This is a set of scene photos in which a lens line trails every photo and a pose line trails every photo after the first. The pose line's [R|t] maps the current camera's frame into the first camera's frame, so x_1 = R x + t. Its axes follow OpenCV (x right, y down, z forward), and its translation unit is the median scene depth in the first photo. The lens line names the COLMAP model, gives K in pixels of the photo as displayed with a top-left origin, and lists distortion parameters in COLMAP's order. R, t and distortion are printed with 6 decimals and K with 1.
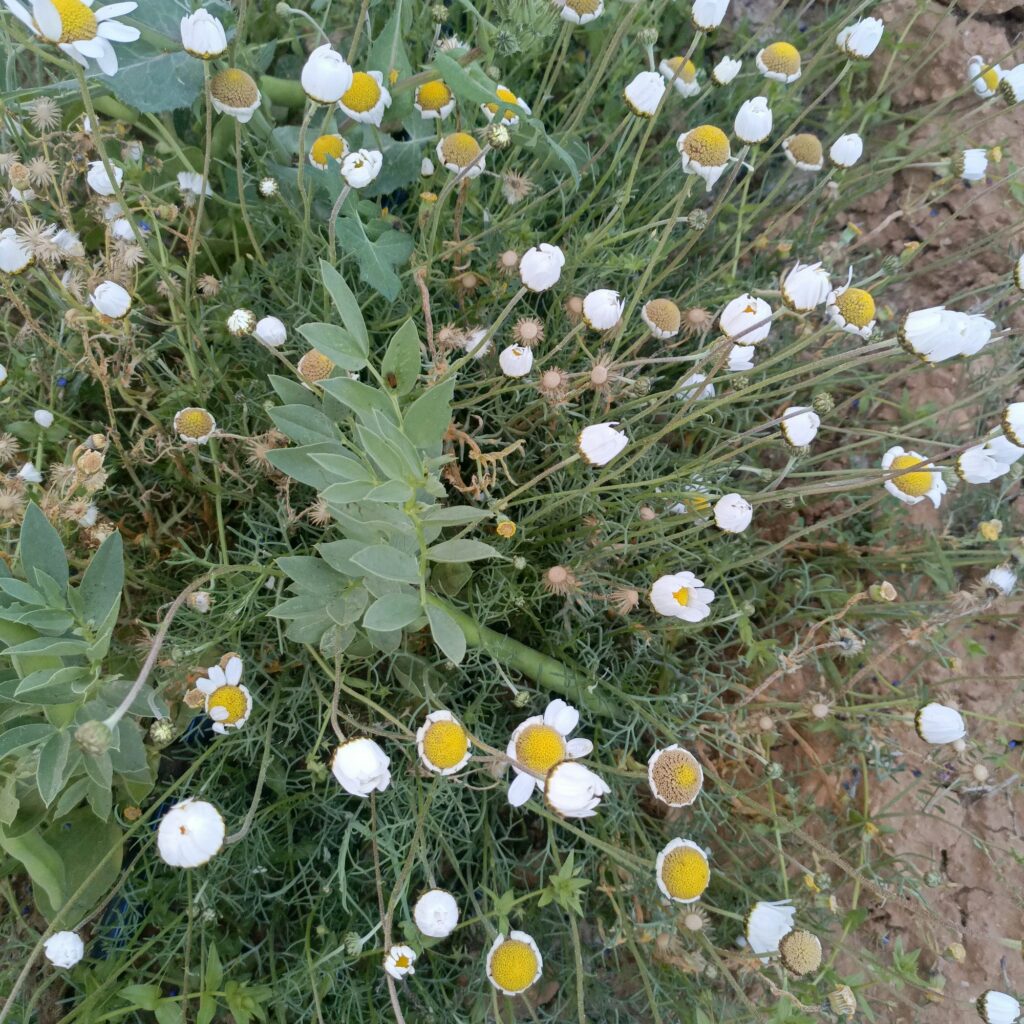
lens RADIAL K [[1029.8, 0, 514.5], [0, 1029.8, 494.1], [0, 0, 1]] dist [0.082055, -0.143177]
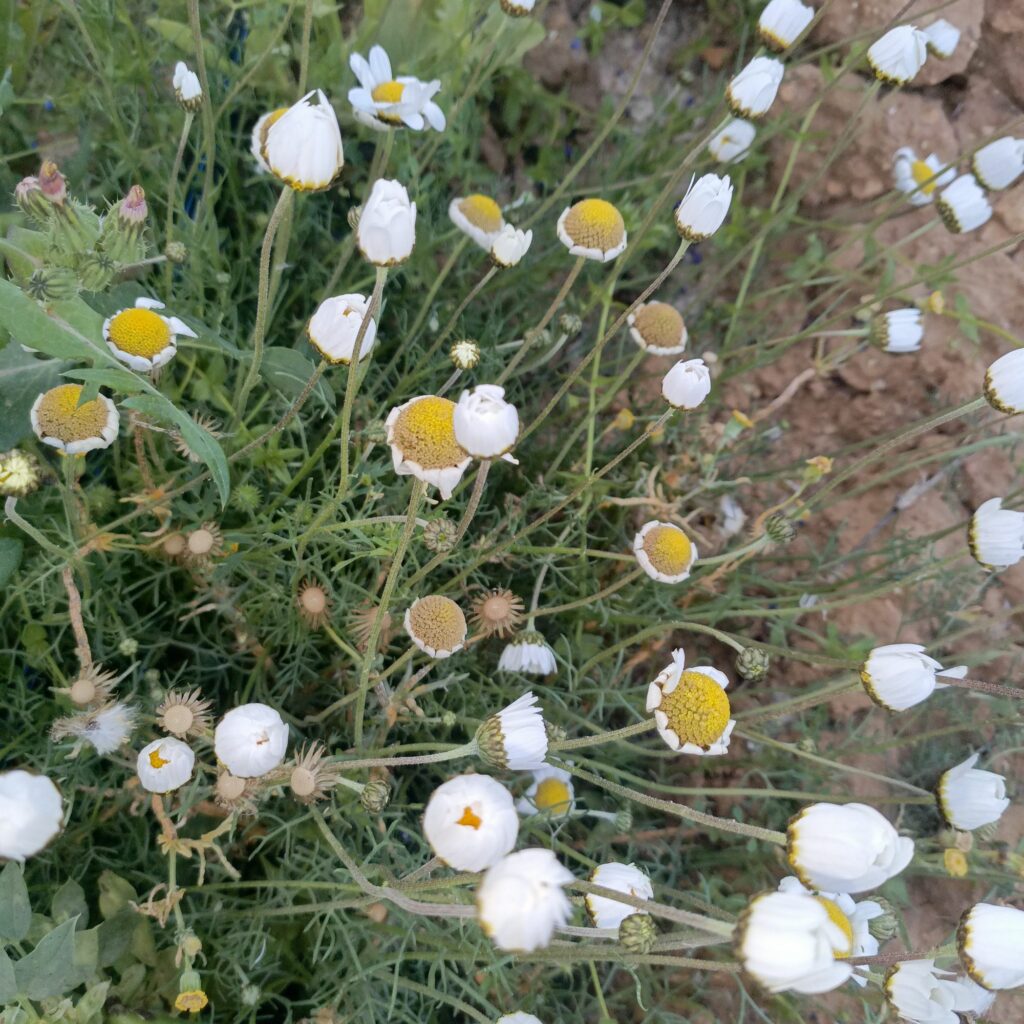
lens RADIAL K [[1029.8, 0, 514.5], [0, 1029.8, 494.1], [0, 0, 1]] dist [0.082055, -0.143177]
pose [[0.998357, -0.053115, 0.021499, 0.149569], [0.053210, 0.998576, -0.003882, -0.203954], [-0.021262, 0.005019, 0.999761, 0.288662]]
